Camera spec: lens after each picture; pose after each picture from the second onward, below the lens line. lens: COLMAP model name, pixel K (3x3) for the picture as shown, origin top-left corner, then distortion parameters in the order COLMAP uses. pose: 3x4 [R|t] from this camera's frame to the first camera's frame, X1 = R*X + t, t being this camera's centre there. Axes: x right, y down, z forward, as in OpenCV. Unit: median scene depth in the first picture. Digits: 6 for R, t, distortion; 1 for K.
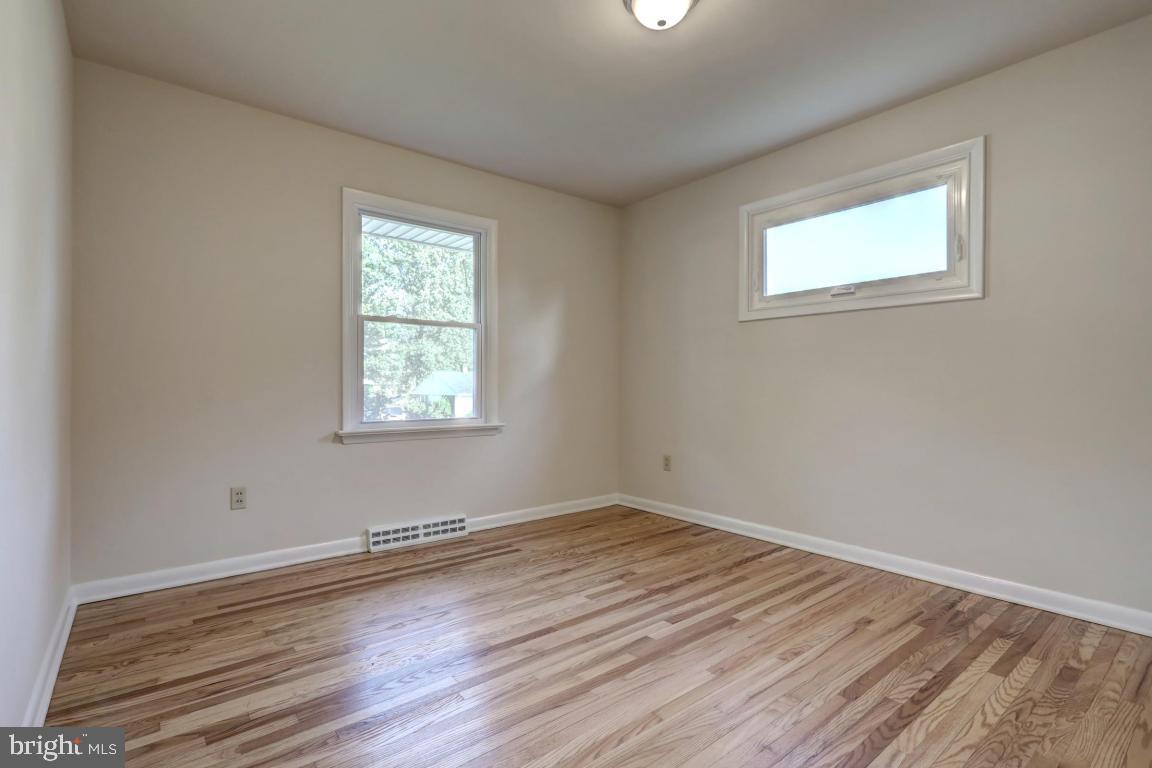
lens RADIAL K [[546.3, 0, 566.1], [0, 546.3, 386.3], [0, 0, 1]] dist [-0.003129, 0.002799]
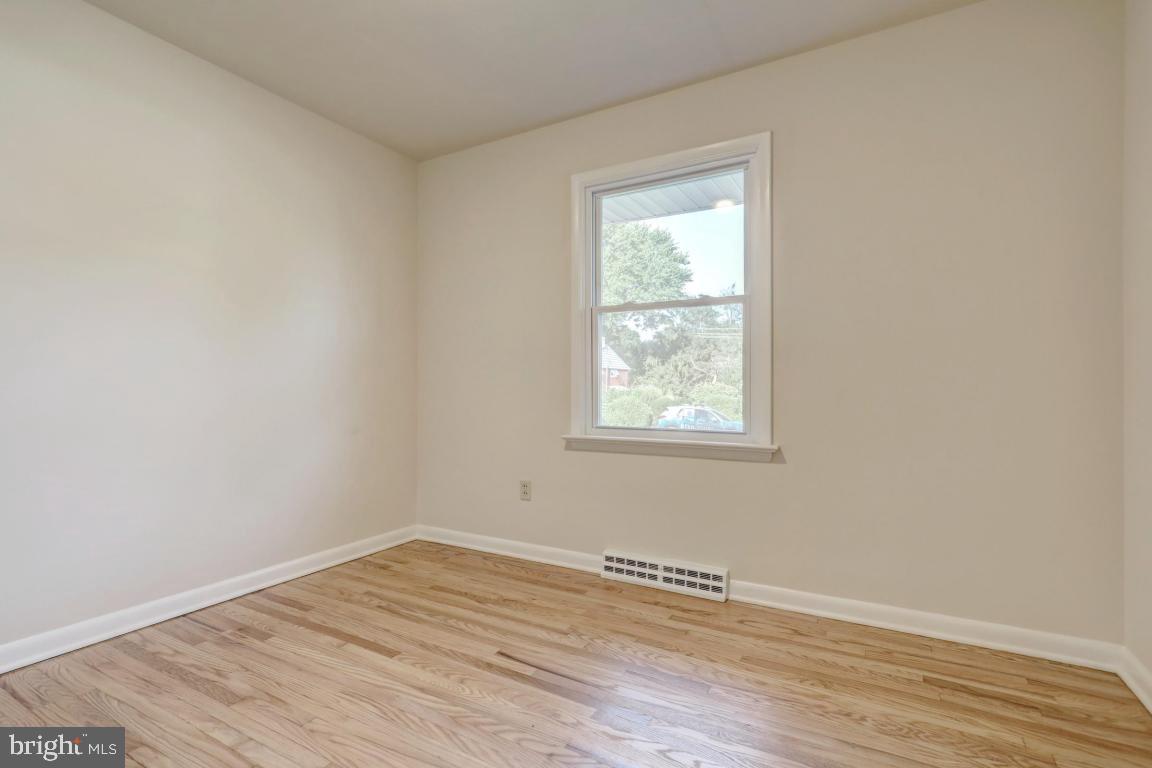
lens RADIAL K [[546.3, 0, 571.6], [0, 546.3, 388.6], [0, 0, 1]] dist [-0.003129, 0.002799]
pose [[0.362035, -0.009068, -0.932120, 0.592293], [-0.000812, 0.999949, -0.010043, 0.013034], [0.932164, 0.004392, 0.362010, 0.842182]]
